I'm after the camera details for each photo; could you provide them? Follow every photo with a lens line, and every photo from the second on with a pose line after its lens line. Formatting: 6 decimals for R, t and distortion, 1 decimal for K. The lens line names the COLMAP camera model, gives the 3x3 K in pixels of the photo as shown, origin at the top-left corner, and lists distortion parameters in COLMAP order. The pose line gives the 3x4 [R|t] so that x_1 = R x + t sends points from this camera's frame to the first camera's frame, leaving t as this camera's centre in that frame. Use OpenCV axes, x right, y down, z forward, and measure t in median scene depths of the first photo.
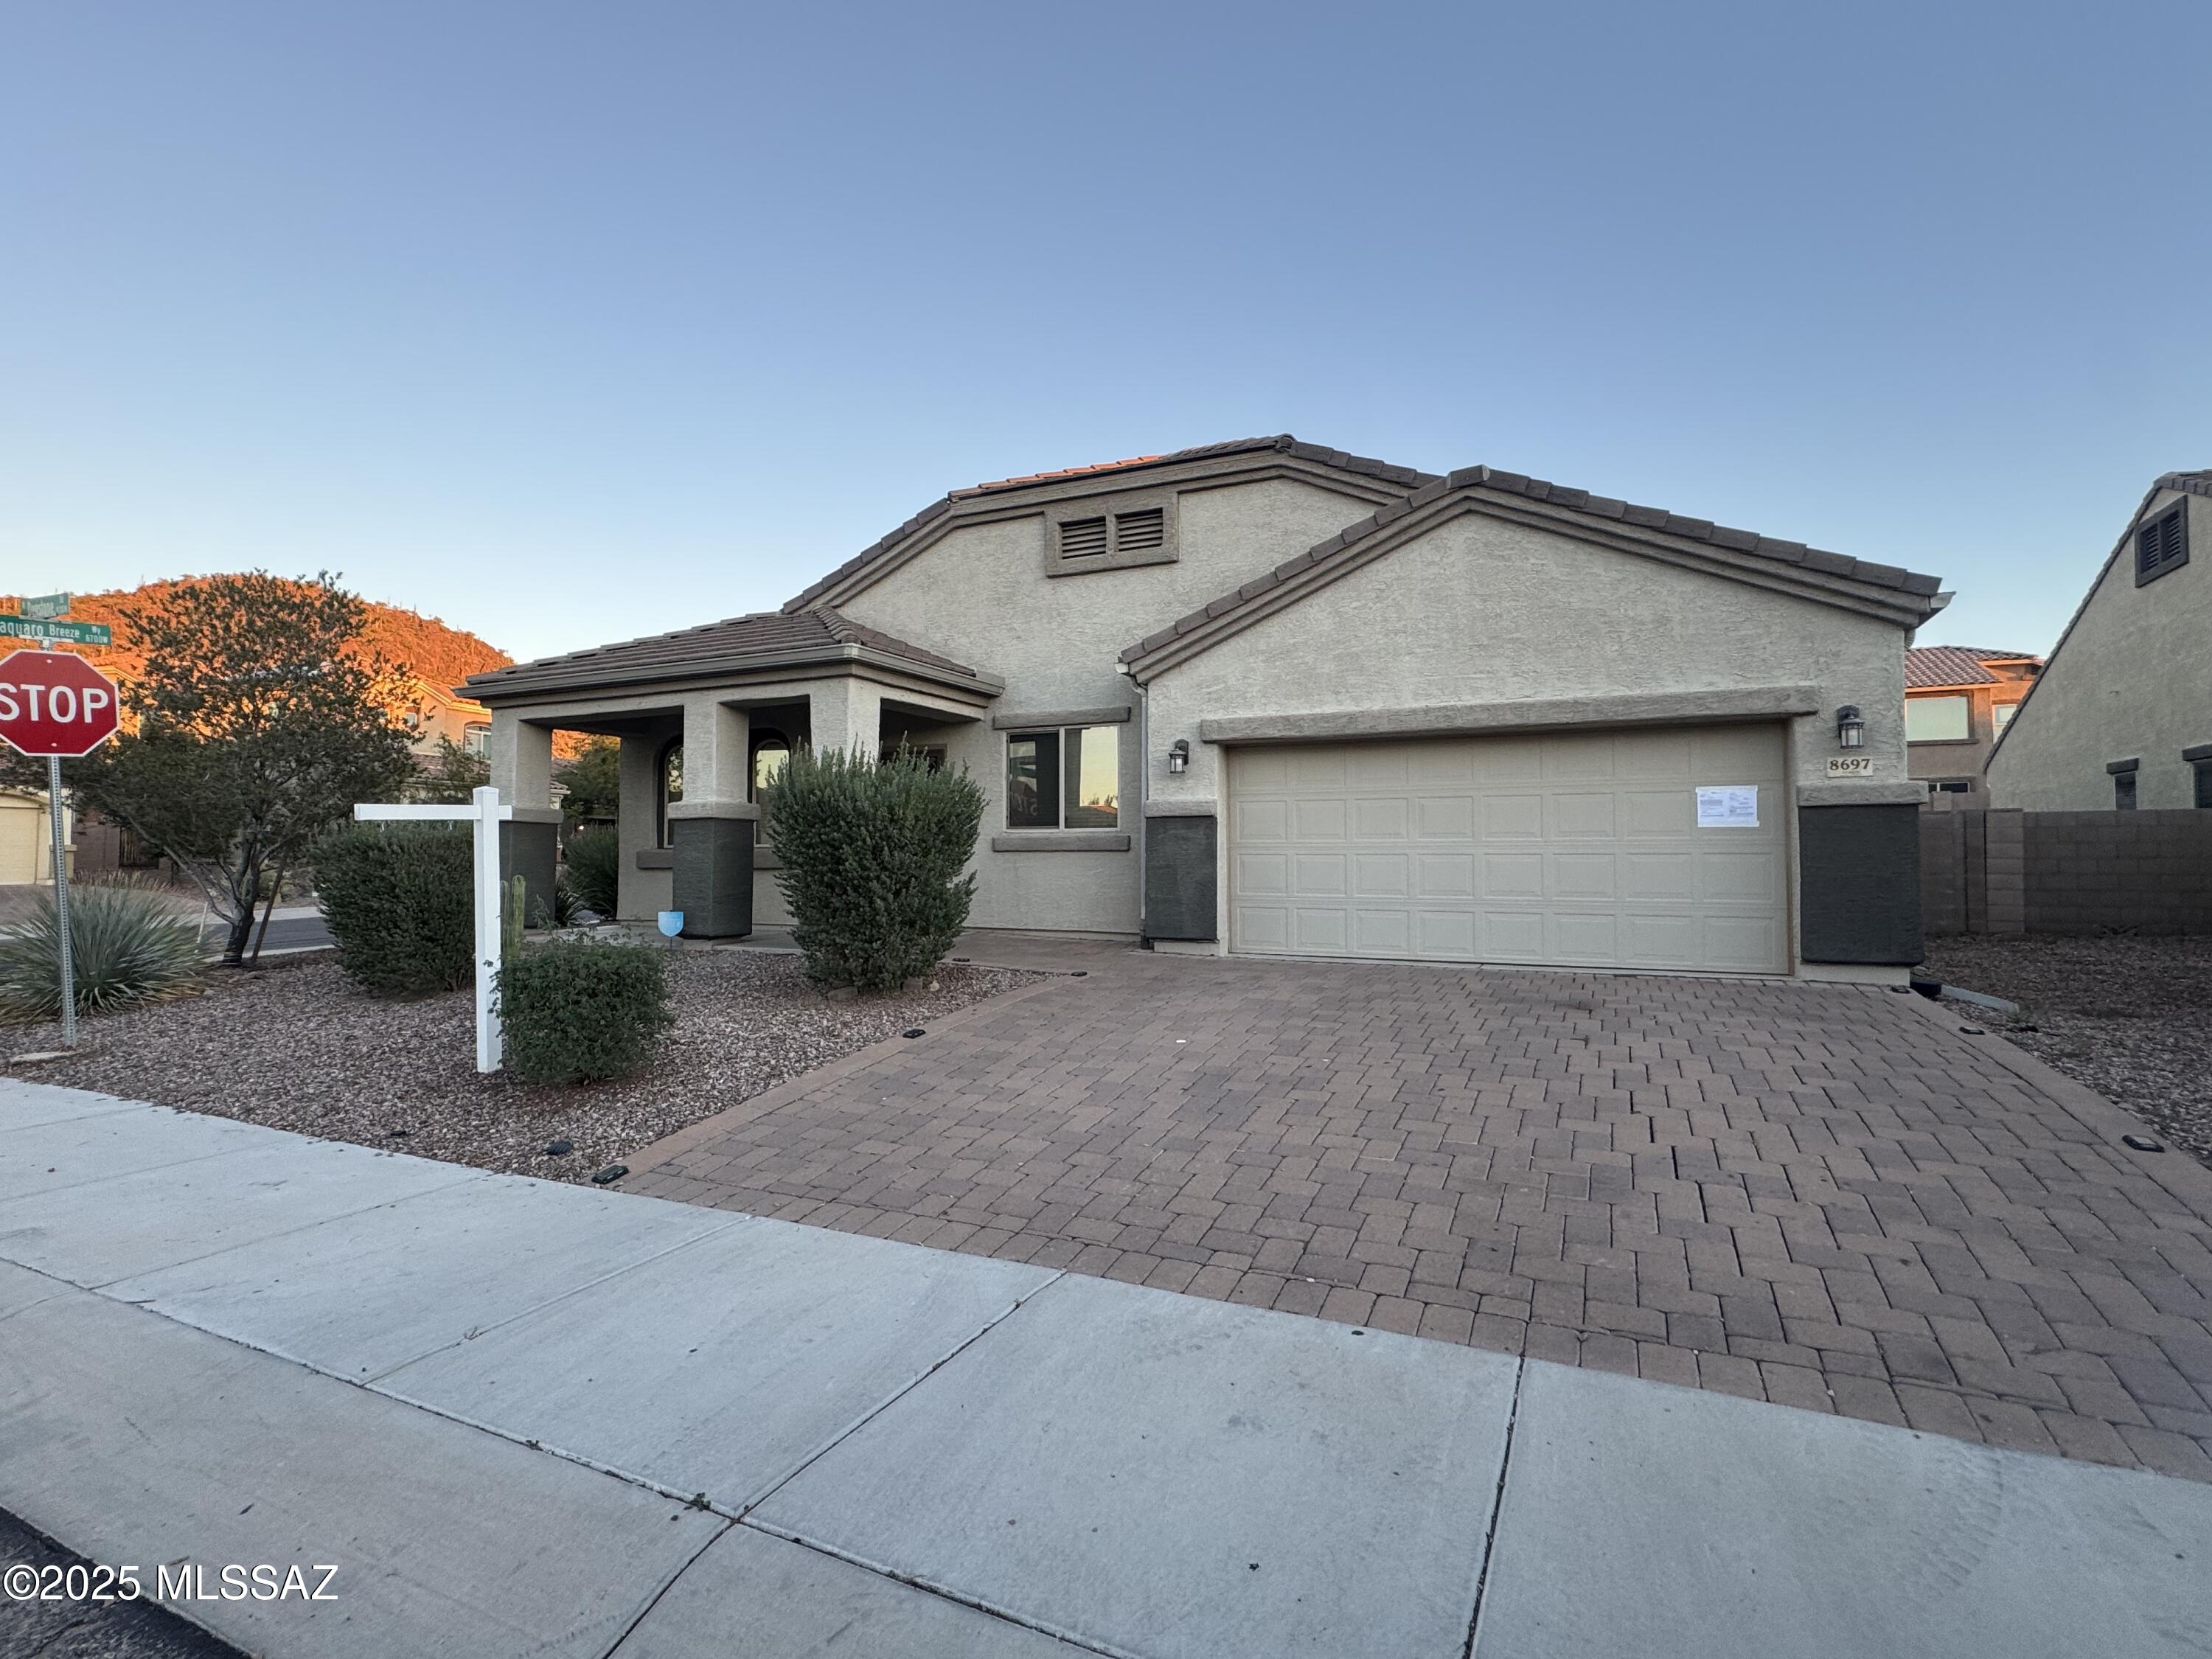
lens RADIAL K [[1069.5, 0, 1106.0], [0, 1069.5, 829.5], [0, 0, 1]] dist [-0.001082, -0.000657]
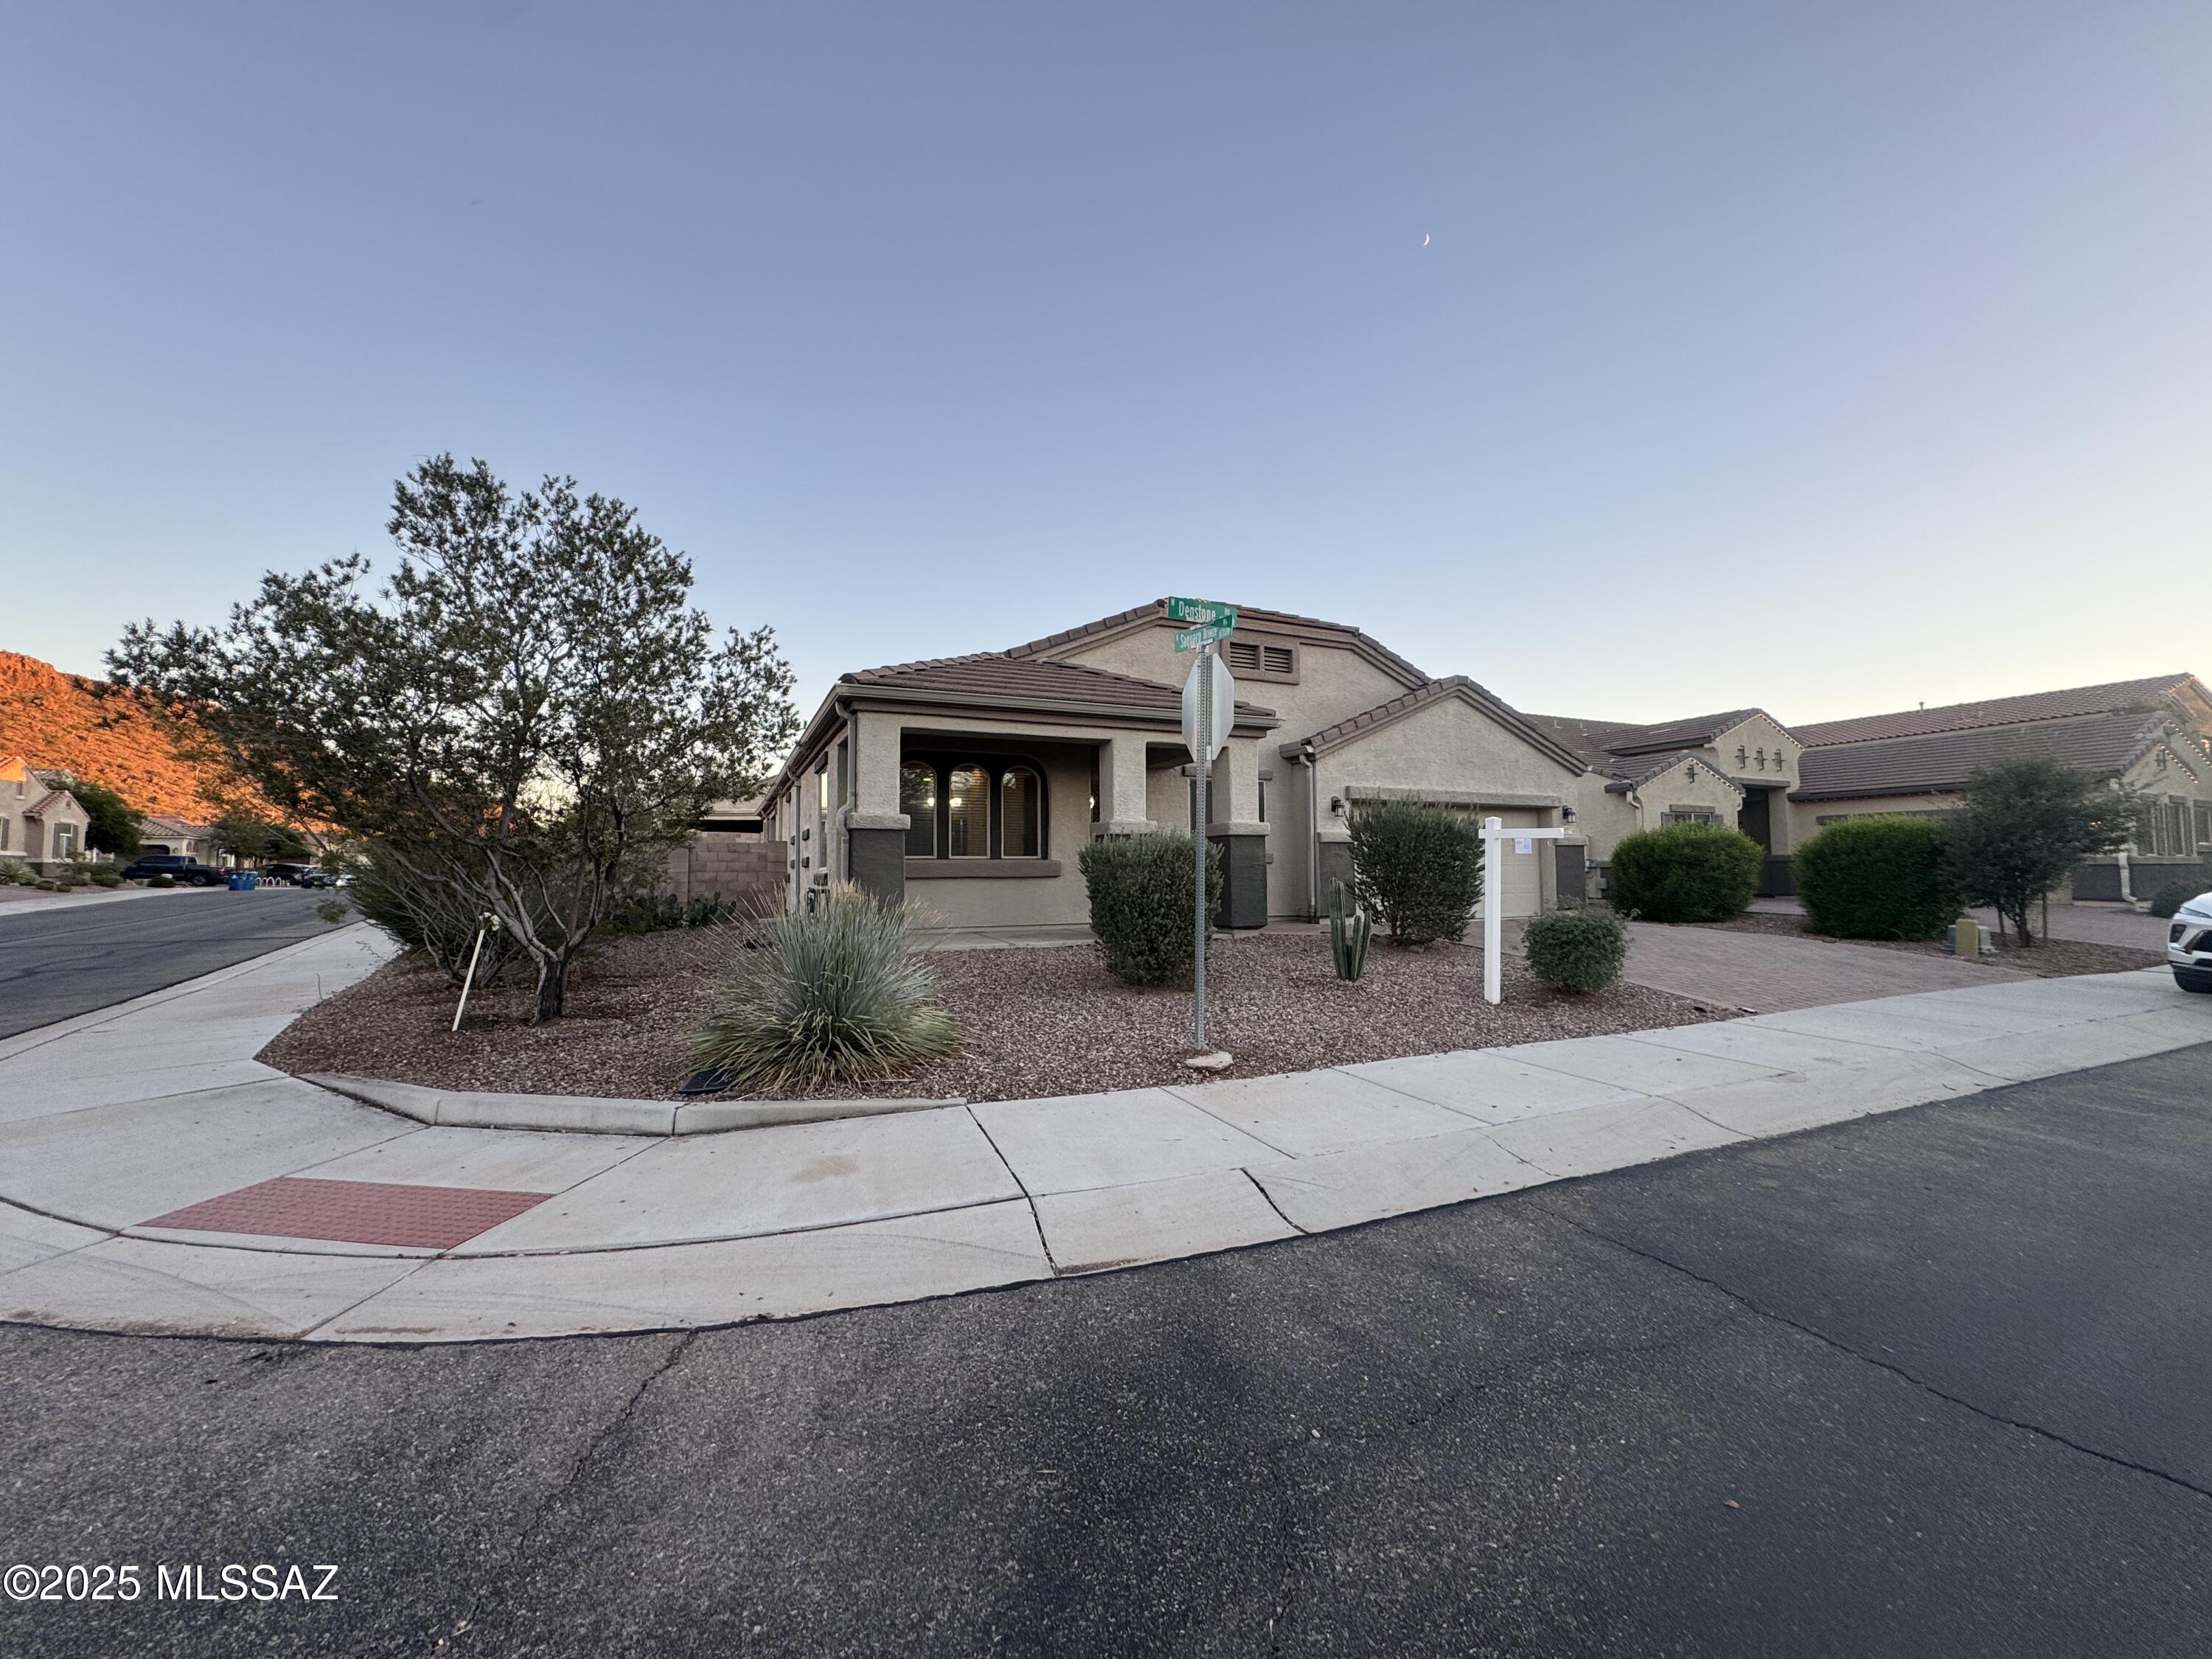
lens RADIAL K [[879.5, 0, 1106.0], [0, 879.5, 829.5], [0, 0, 1]] dist [-0.003464, 0.000592]
pose [[0.646818, 0.034872, 0.761847, -1.224114], [-0.016123, 0.999356, -0.032054, 0.017873], [-0.762474, 0.008449, 0.646963, 0.389417]]
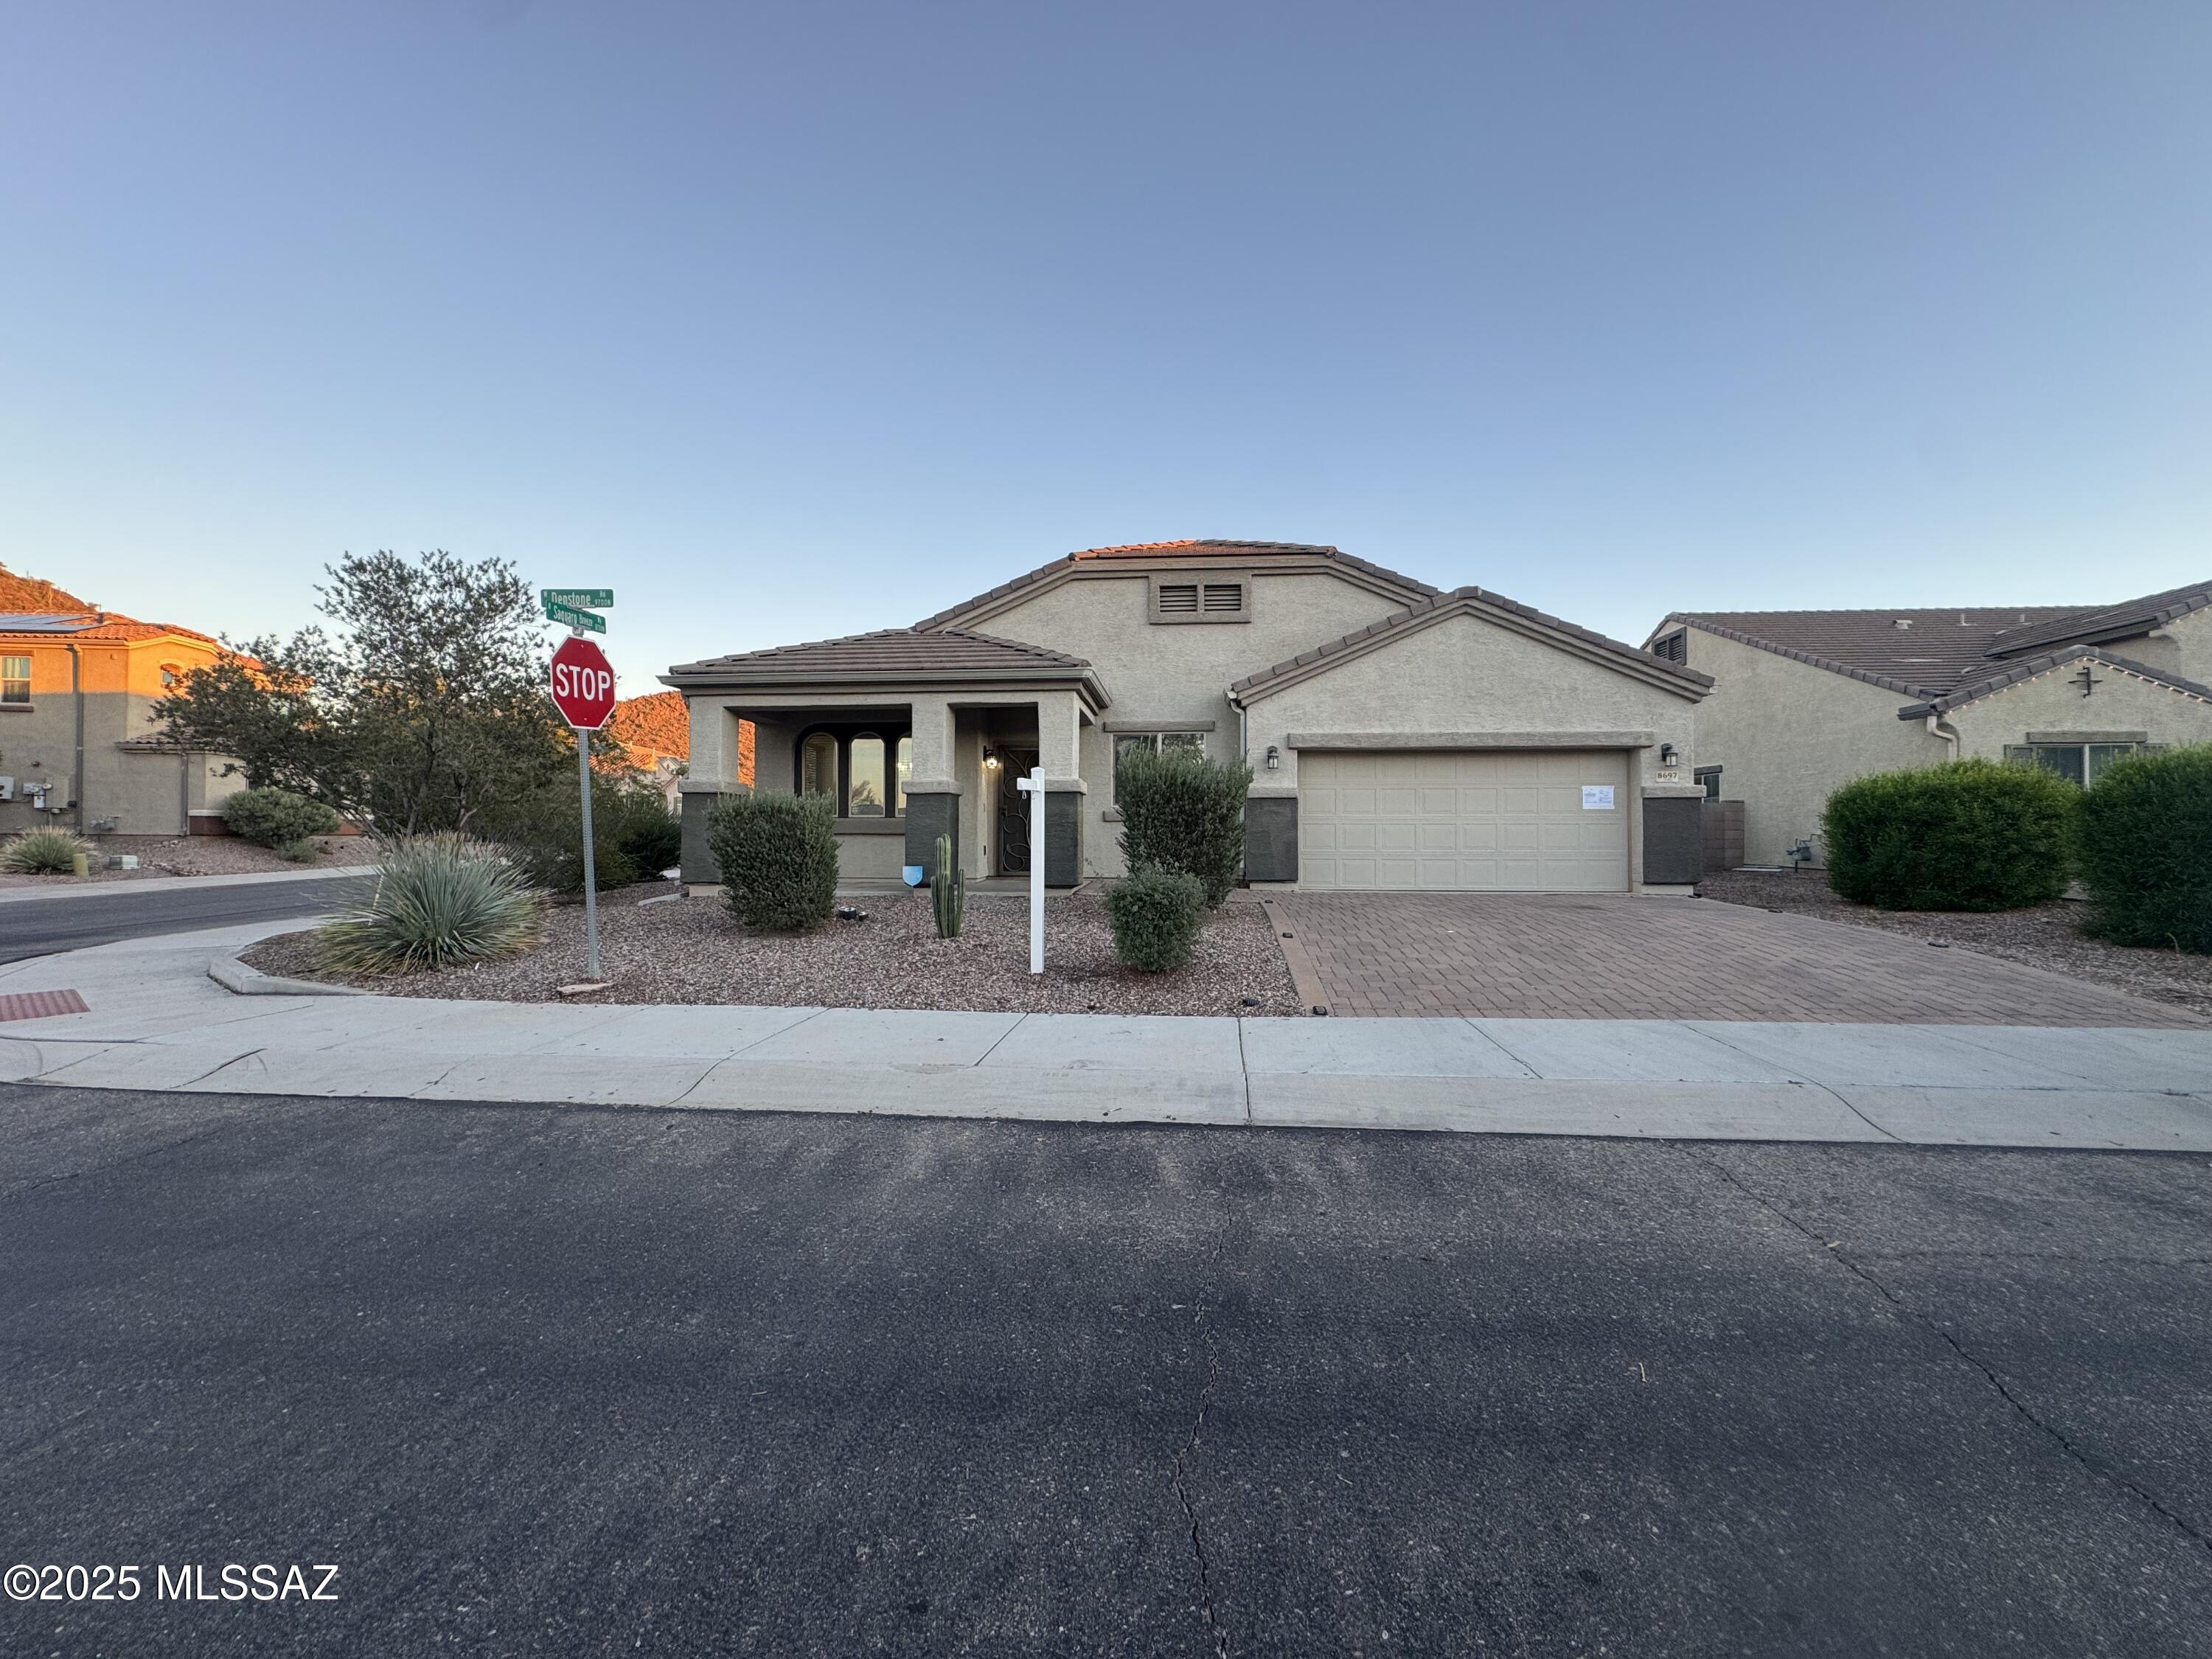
lens RADIAL K [[879.5, 0, 1106.0], [0, 879.5, 829.5], [0, 0, 1]] dist [-0.003464, 0.000592]
pose [[0.938767, 0.004684, 0.344521, -0.571470], [-0.011815, 0.999757, 0.018600, 0.011783], [-0.344351, -0.021531, 0.938594, -0.065703]]
